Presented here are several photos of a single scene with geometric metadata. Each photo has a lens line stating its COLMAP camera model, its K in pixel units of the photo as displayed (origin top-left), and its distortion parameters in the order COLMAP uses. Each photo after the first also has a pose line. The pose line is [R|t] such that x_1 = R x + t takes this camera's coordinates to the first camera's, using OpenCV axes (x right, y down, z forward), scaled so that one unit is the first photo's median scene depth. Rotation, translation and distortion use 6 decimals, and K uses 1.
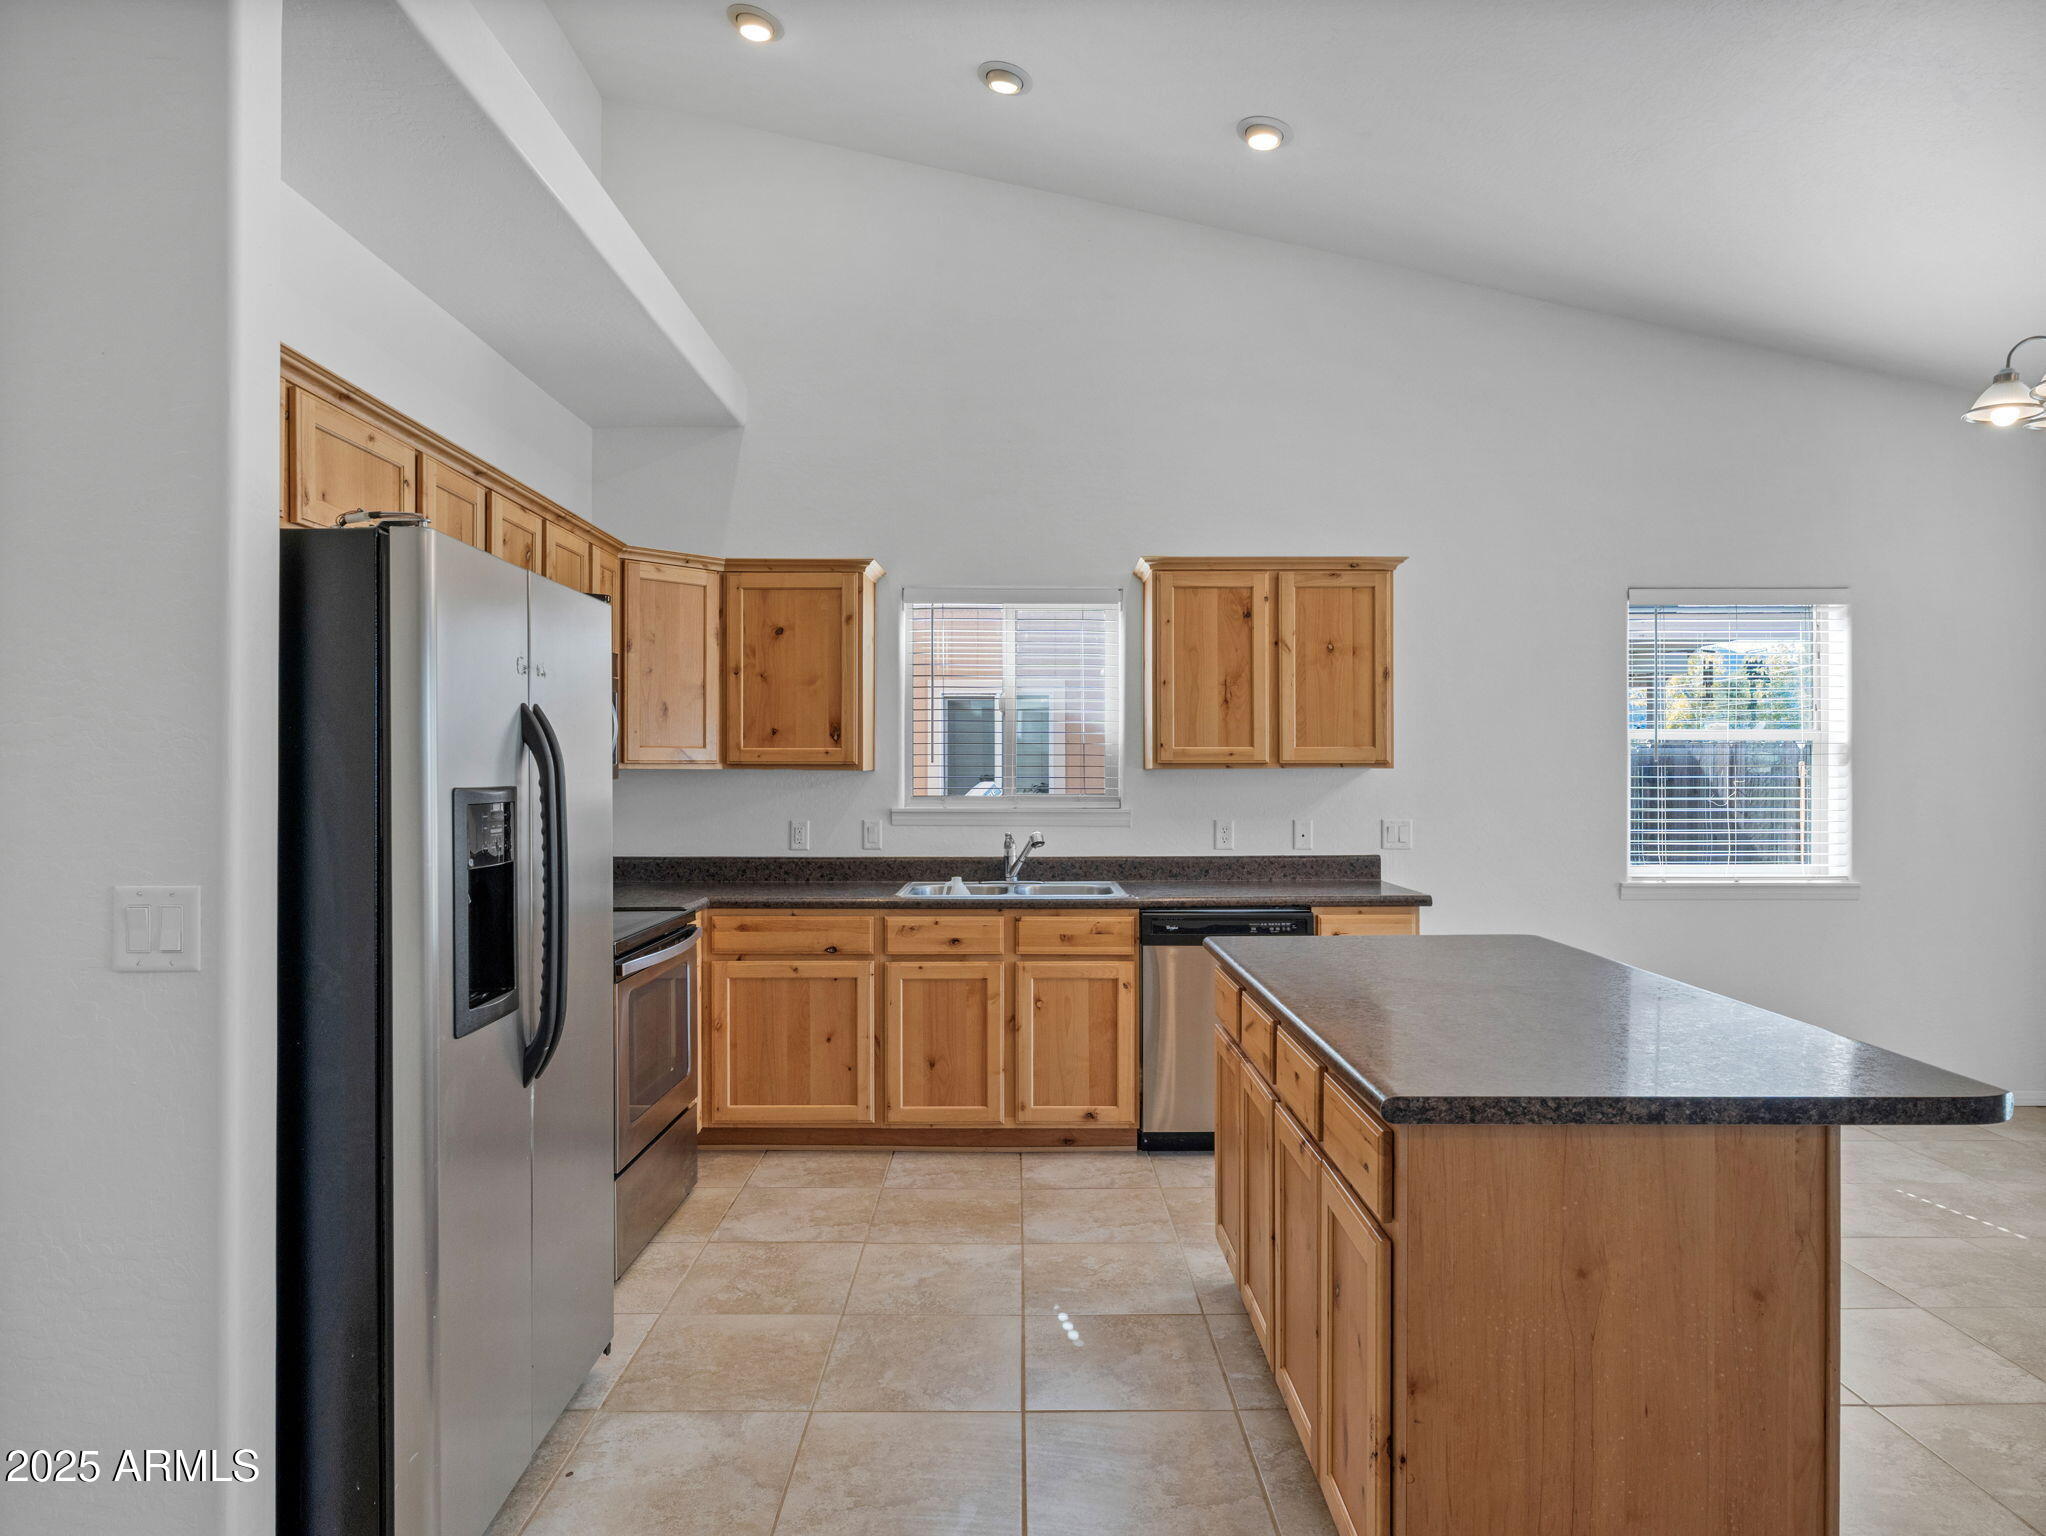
lens RADIAL K [[1202.2, 0, 1024.8], [0, 1202.2, 768.1], [0, 0, 1]] dist [-0.006403, 0.002449]
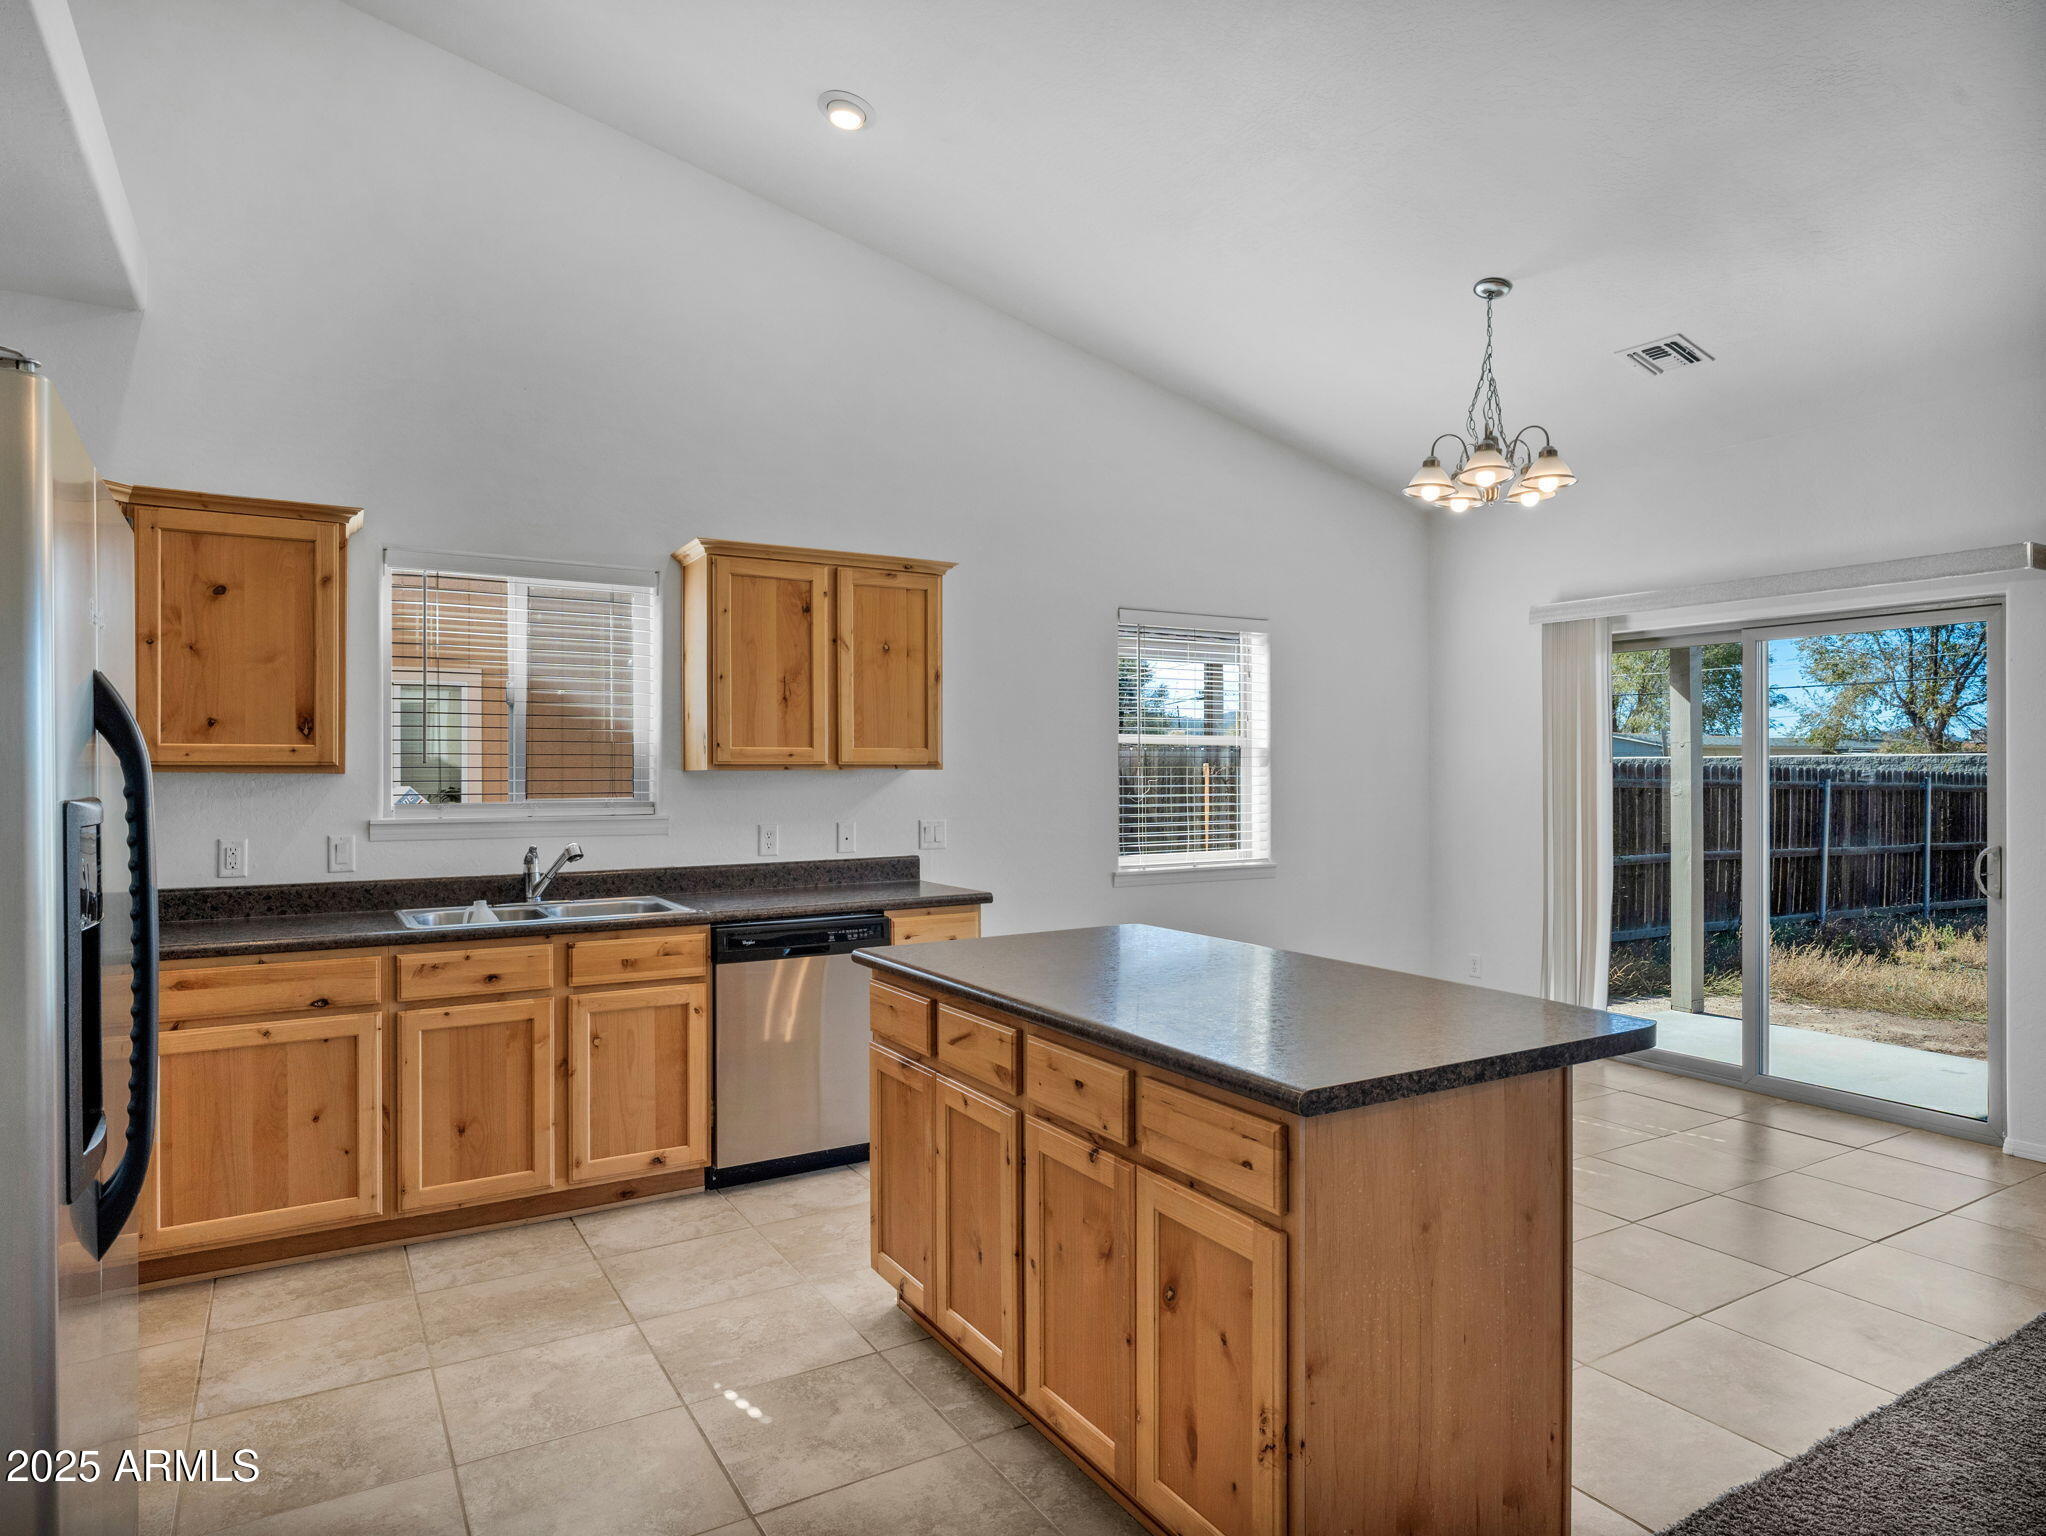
lens RADIAL K [[1202.2, 0, 1026.0], [0, 1202.2, 766.6], [0, 0, 1]] dist [-0.006403, 0.002449]
pose [[0.858868, 0.000001, 0.512197, -0.163951], [0.001318, 0.999997, -0.002213, -0.000054], [-0.512195, 0.002576, 0.858865, 0.095033]]
